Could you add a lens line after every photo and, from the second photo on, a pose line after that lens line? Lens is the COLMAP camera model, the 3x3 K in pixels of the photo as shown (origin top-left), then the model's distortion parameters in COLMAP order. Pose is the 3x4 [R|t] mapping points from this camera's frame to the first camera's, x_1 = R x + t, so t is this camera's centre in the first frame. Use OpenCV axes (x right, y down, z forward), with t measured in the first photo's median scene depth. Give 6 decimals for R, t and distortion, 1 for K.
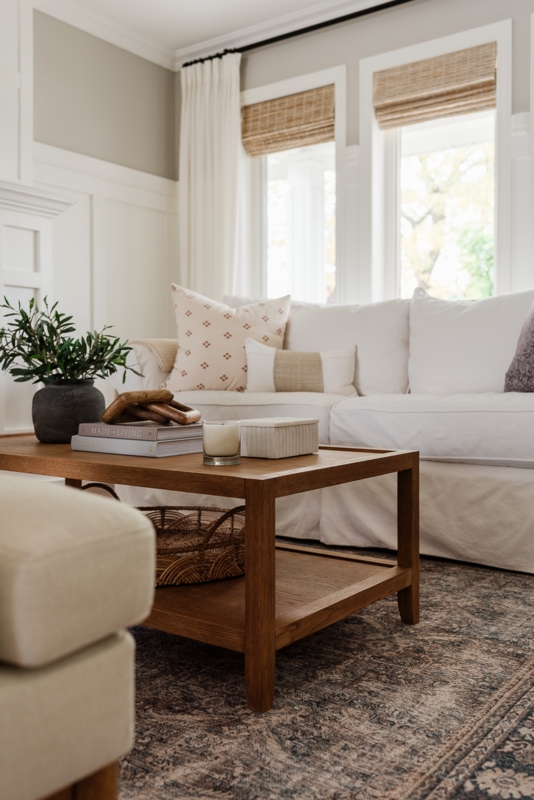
lens RADIAL K [[778.8, 0, 267.0], [0, 778.8, 400.0], [0, 0, 1]] dist [-0.000460, -0.003710]
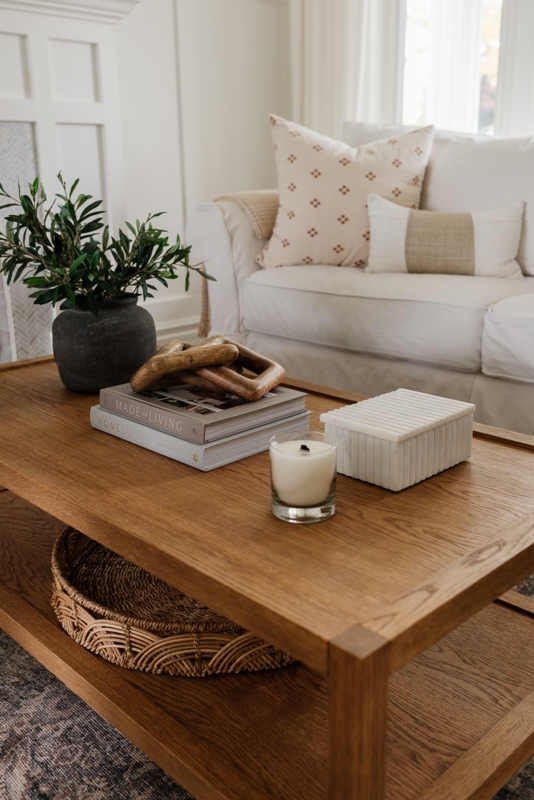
lens RADIAL K [[769.5, 0, 269.8], [0, 769.5, 410.9], [0, 0, 1]] dist [0.003764, 0.006465]
pose [[0.986479, 0.032633, -0.160608, 0.005211], [0.011071, 0.964469, 0.263964, -0.099466], [0.163516, -0.262173, 0.951067, 0.322920]]
